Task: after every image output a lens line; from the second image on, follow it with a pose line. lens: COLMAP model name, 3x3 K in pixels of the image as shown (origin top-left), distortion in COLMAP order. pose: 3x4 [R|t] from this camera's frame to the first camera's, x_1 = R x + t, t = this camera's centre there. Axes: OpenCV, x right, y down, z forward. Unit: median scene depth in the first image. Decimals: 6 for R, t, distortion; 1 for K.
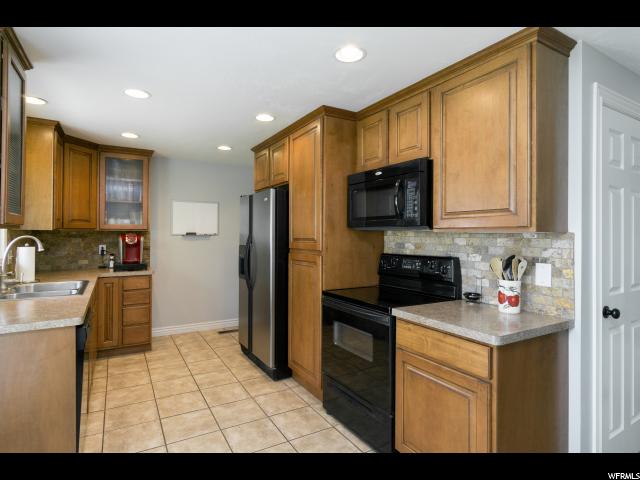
lens RADIAL K [[342.2, 0, 315.5], [0, 342.2, 233.5], [0, 0, 1]] dist [-0.003729, 0.006204]
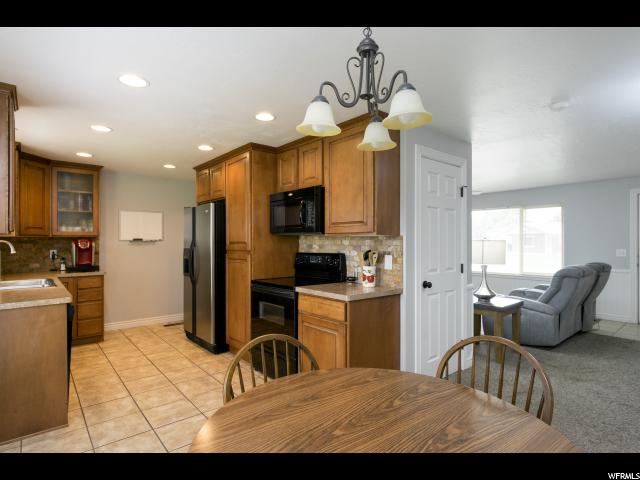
lens RADIAL K [[342.2, 0, 316.8], [0, 342.2, 242.9], [0, 0, 1]] dist [-0.003729, 0.006204]
pose [[0.985526, -0.006745, 0.169391, 0.042457], [0.005674, 0.999961, 0.006810, 0.011136], [-0.169430, -0.005751, 0.985525, -0.328566]]
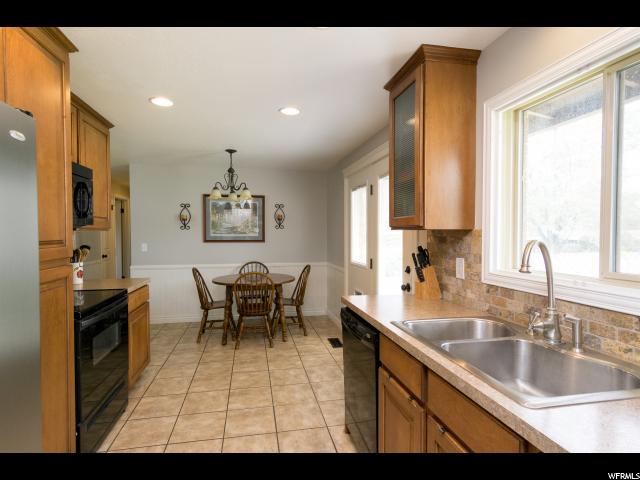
lens RADIAL K [[342.2, 0, 314.0], [0, 342.2, 242.0], [0, 0, 1]] dist [-0.003729, 0.006204]
pose [[-0.940836, -0.017384, 0.338417, -0.606073], [-0.008563, 0.999584, 0.027543, -0.001463], [-0.338755, 0.023016, -0.940593, 1.341432]]
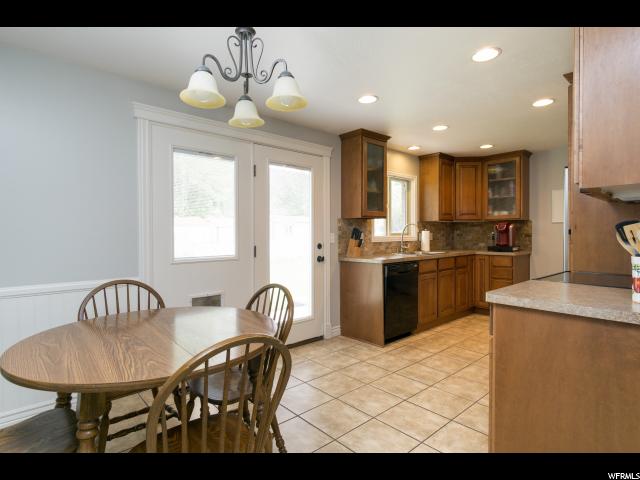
lens RADIAL K [[342.2, 0, 320.5], [0, 342.2, 239.0], [0, 0, 1]] dist [-0.003729, 0.006204]
pose [[0.199752, 0.007995, -0.979814, 0.723774], [0.008190, 0.999918, 0.009829, 0.057339], [0.979812, -0.009988, 0.199670, 0.133721]]
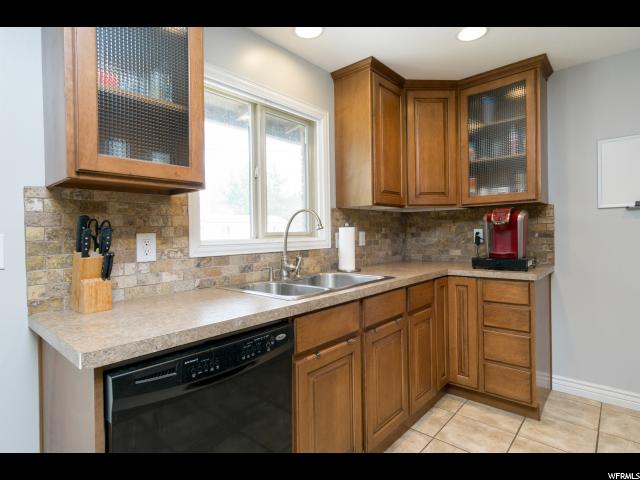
lens RADIAL K [[342.2, 0, 319.2], [0, 342.2, 234.3], [0, 0, 1]] dist [-0.003729, 0.006204]
pose [[0.307478, -0.008890, -0.951514, -0.091875], [0.019256, 0.999810, -0.003119, 0.055702], [0.951360, -0.017363, 0.307591, 0.675908]]
